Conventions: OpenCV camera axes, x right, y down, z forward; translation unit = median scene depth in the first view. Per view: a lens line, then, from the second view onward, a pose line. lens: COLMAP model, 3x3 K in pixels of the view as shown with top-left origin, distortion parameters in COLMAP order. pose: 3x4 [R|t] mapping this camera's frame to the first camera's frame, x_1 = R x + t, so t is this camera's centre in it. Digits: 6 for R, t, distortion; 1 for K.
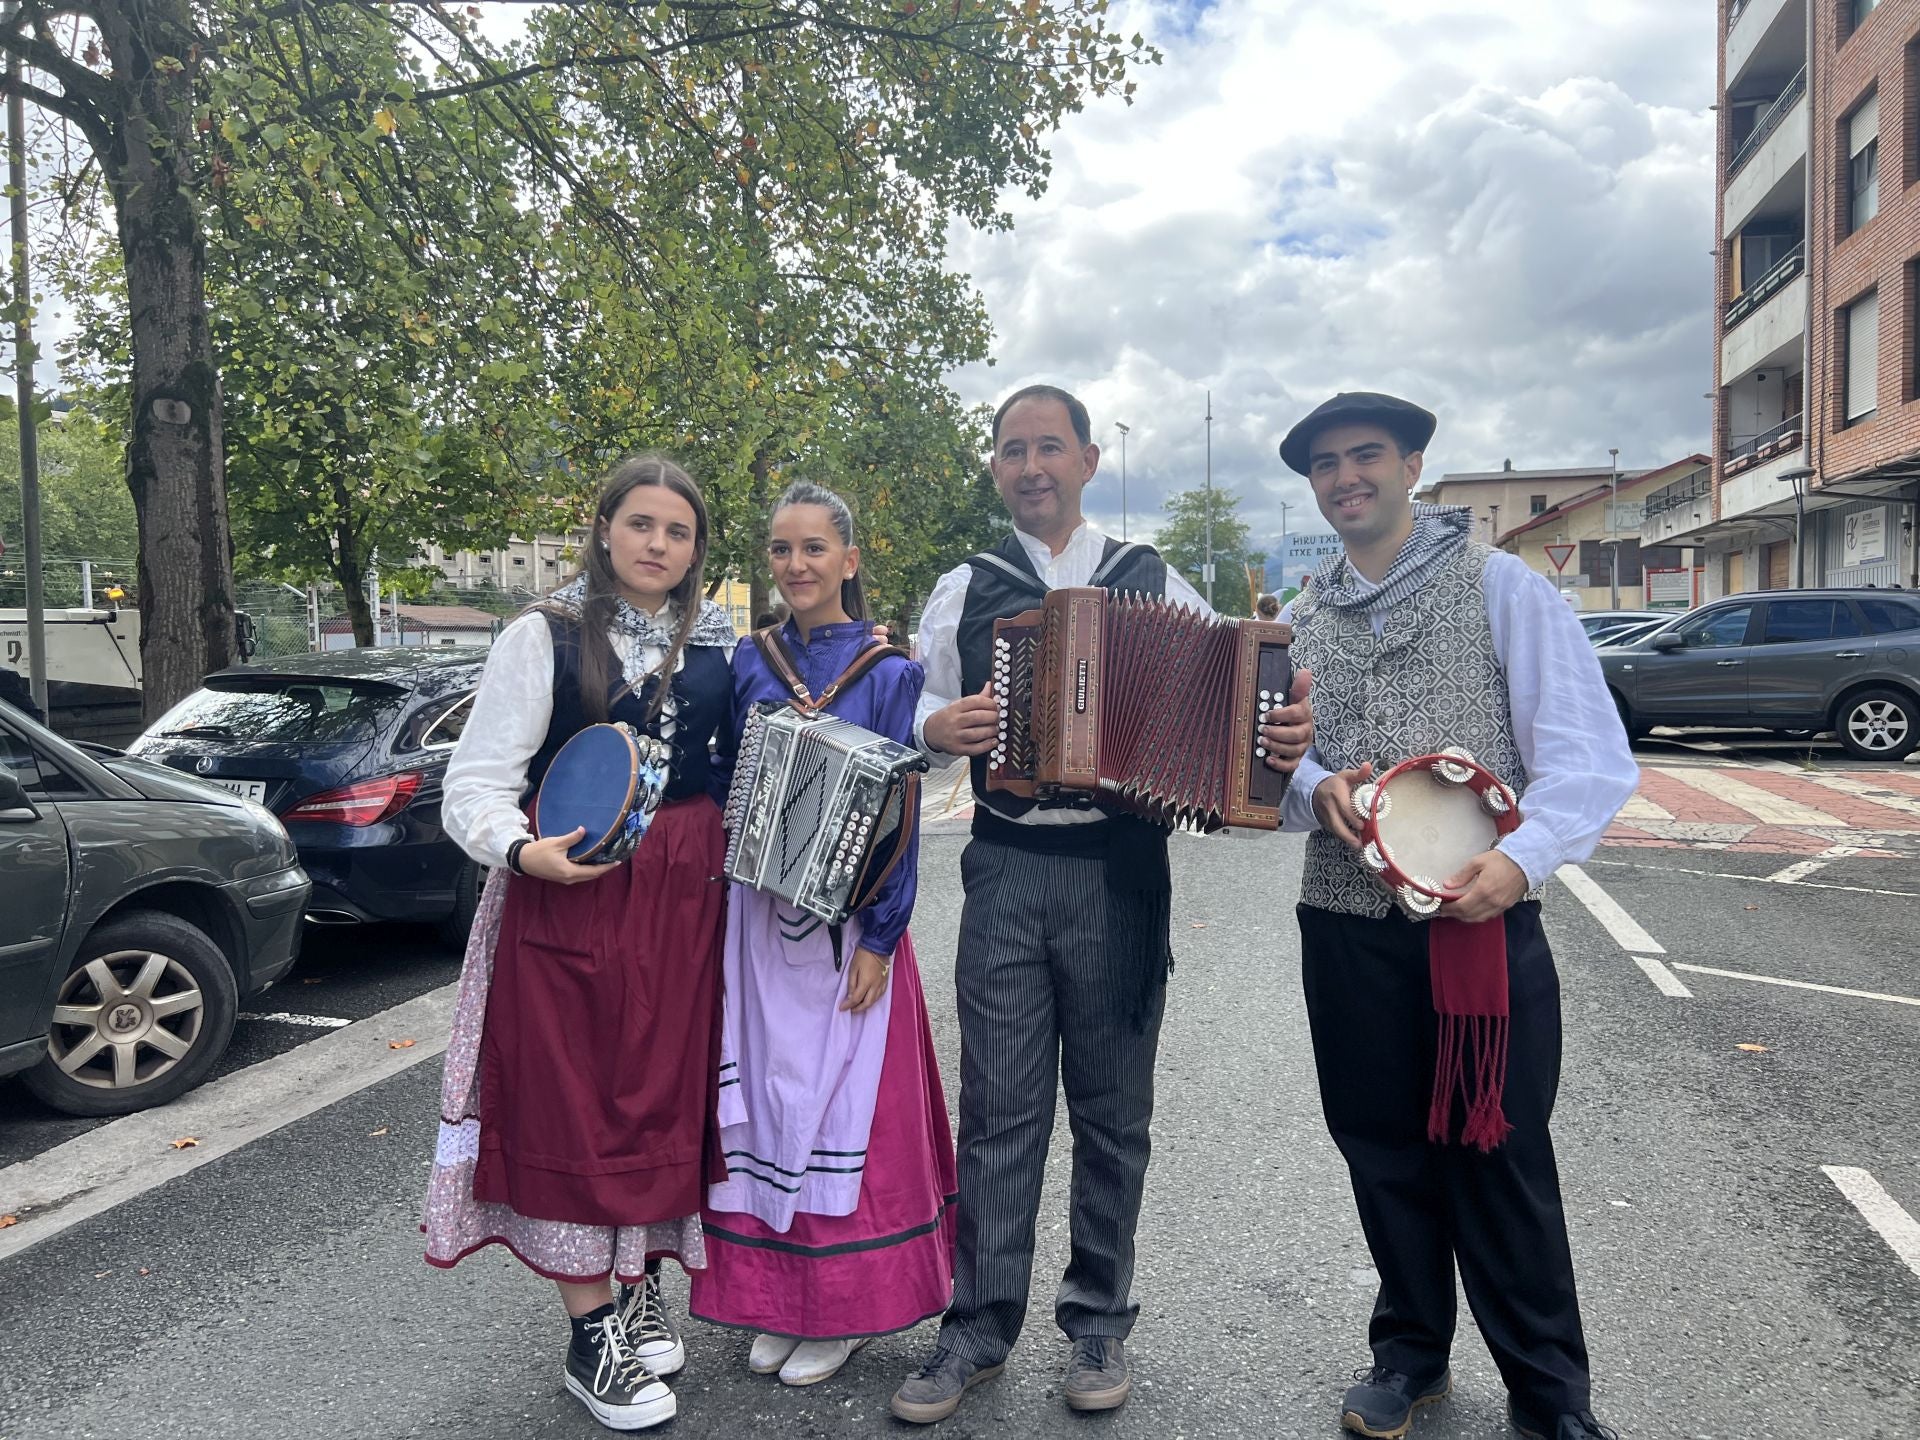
lens RADIAL K [[1387.3, 0, 971.7], [0, 1387.3, 728.0], [0, 0, 1]] dist [0.038315, -0.036398]
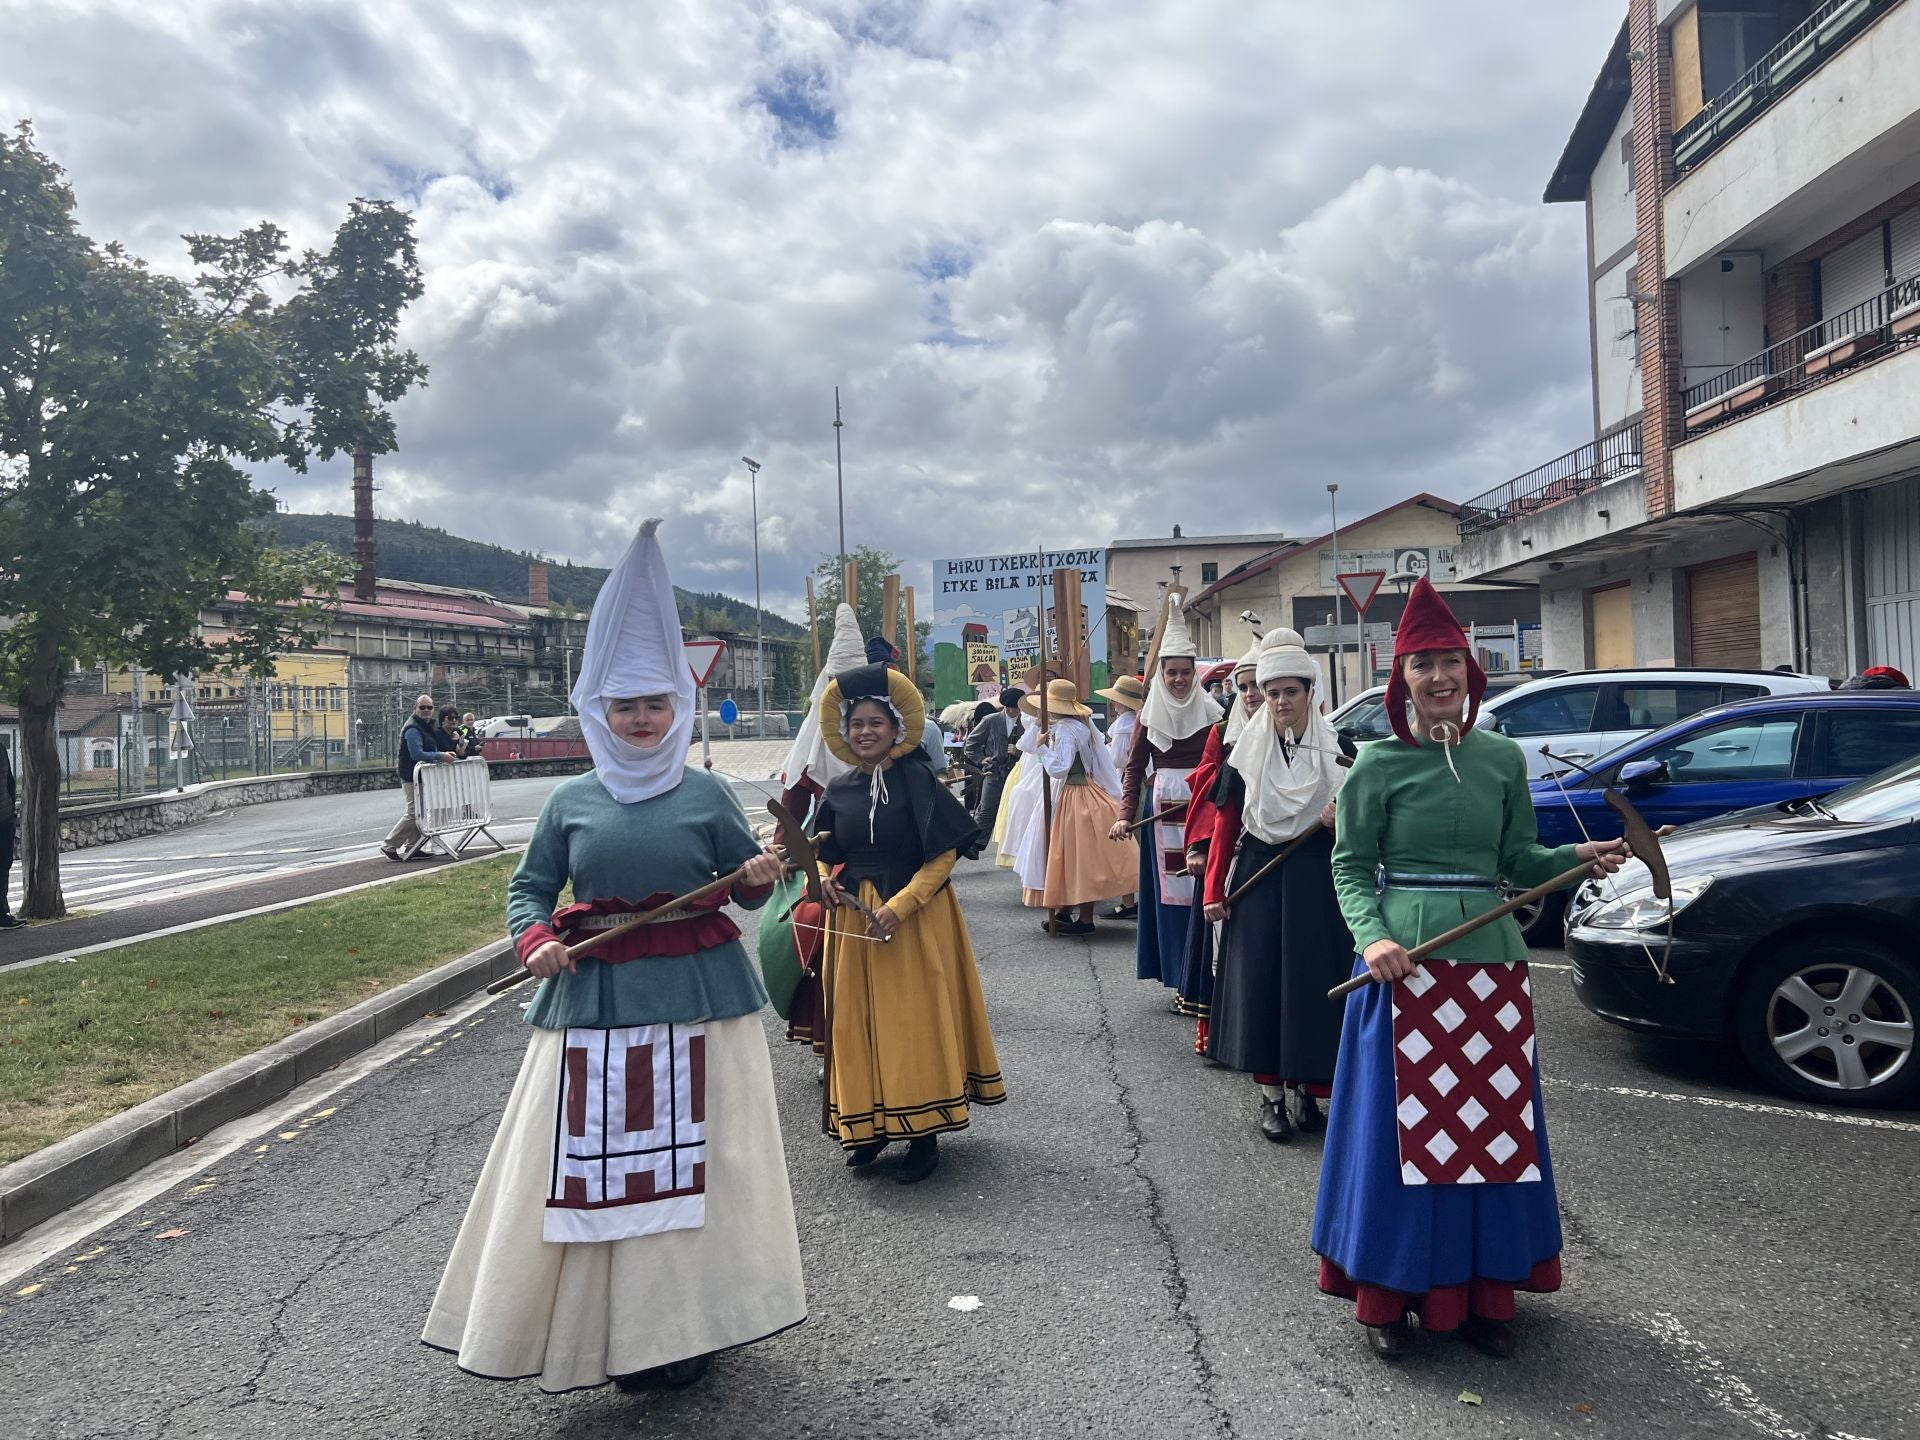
lens RADIAL K [[1377.9, 0, 960.0], [0, 1377.9, 720.0], [0, 0, 1]] dist [-0.034620, -0.001176]
pose [[0.974993, -0.010684, 0.221979, 0.135268], [0.024374, 0.997959, -0.059029, -0.040629], [-0.220895, 0.062963, 0.973263, 0.554738]]
